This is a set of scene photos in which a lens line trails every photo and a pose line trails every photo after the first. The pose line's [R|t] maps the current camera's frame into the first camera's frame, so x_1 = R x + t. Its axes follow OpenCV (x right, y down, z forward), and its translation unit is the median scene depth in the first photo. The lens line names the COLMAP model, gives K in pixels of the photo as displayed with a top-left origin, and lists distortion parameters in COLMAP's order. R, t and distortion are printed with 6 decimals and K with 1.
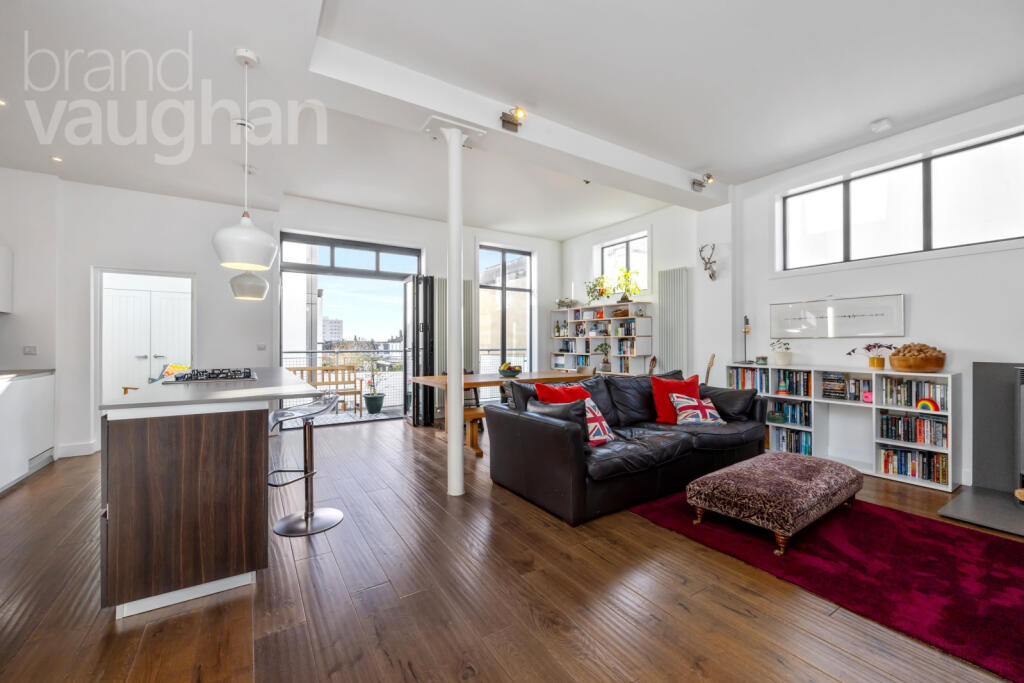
lens RADIAL K [[410.7, 0, 510.7], [0, 410.7, 338.7], [0, 0, 1]] dist [-0.009197, 0.001952]
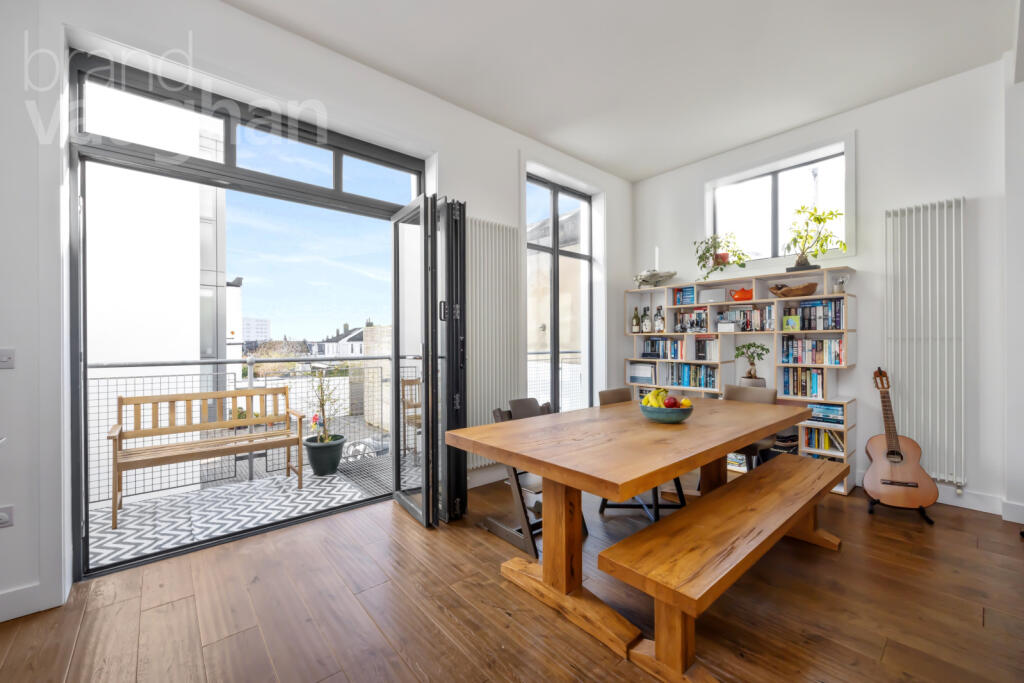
lens RADIAL K [[410.7, 0, 511.9], [0, 410.7, 341.3], [0, 0, 1]] dist [-0.009197, 0.001952]
pose [[0.989463, -0.002563, 0.144764, -0.191062], [0.001507, 0.999971, 0.007401, 0.003389], [-0.144779, -0.007105, 0.989439, 0.492064]]
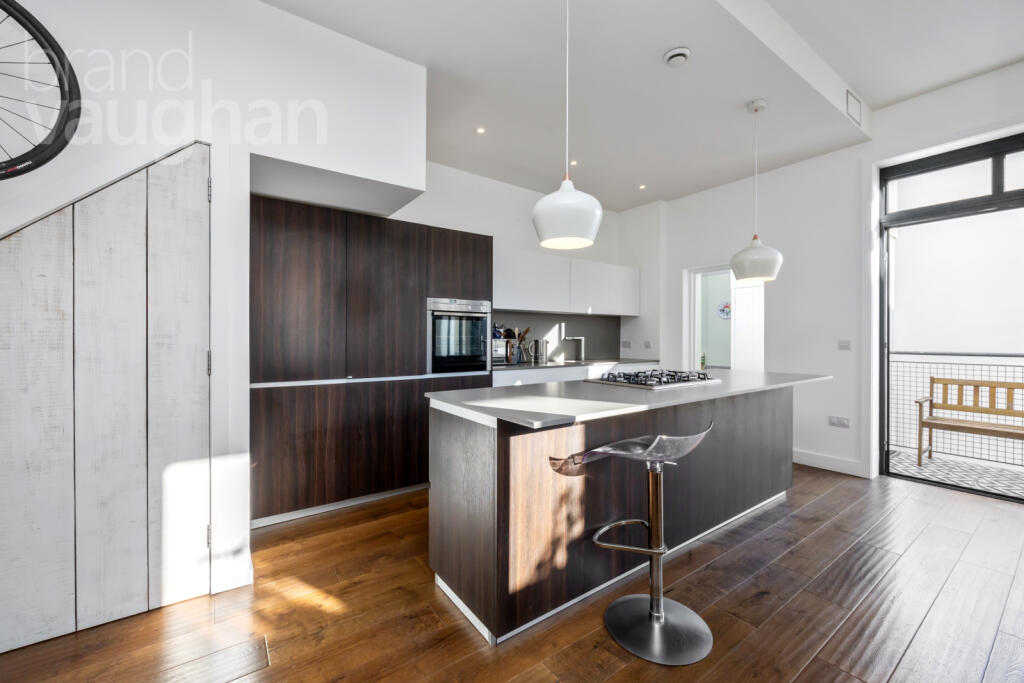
lens RADIAL K [[410.7, 0, 509.6], [0, 410.7, 336.7], [0, 0, 1]] dist [-0.009197, 0.001952]
pose [[0.043503, -0.000068, -0.999053, 0.053436], [0.009477, 0.999955, 0.000344, 0.000464], [0.999008, -0.009483, 0.043502, 0.323943]]
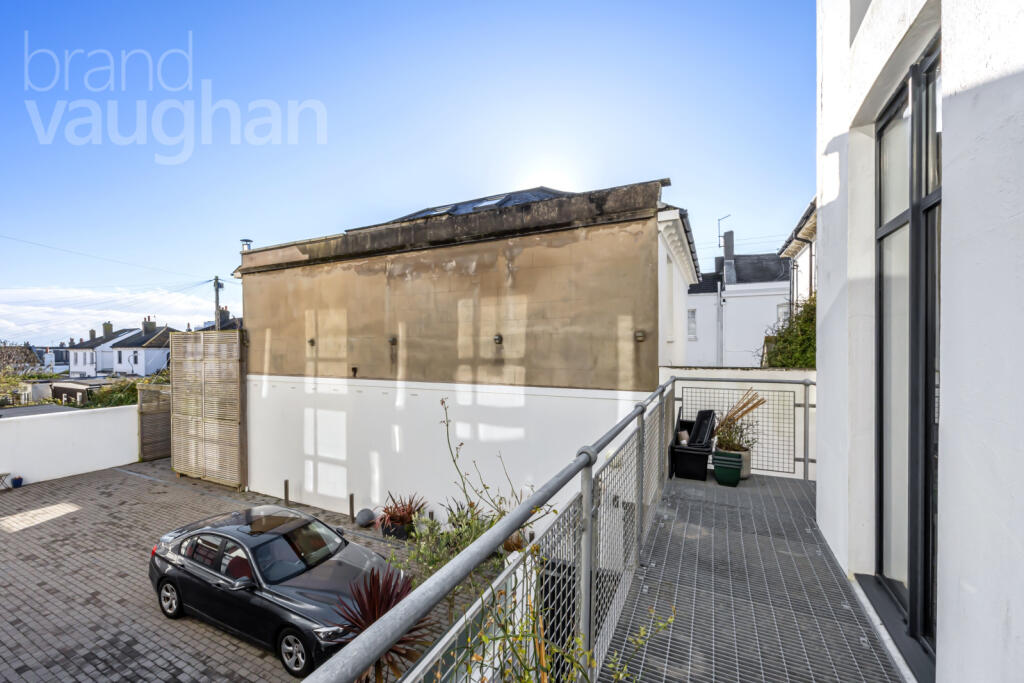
lens RADIAL K [[410.7, 0, 507.4], [0, 410.7, 346.7], [0, 0, 1]] dist [-0.009197, 0.001952]
pose [[0.851100, -0.005617, 0.524973, -0.473681], [-0.001460, 0.999914, 0.013066, -0.034580], [-0.525001, -0.011886, 0.851018, 1.035730]]
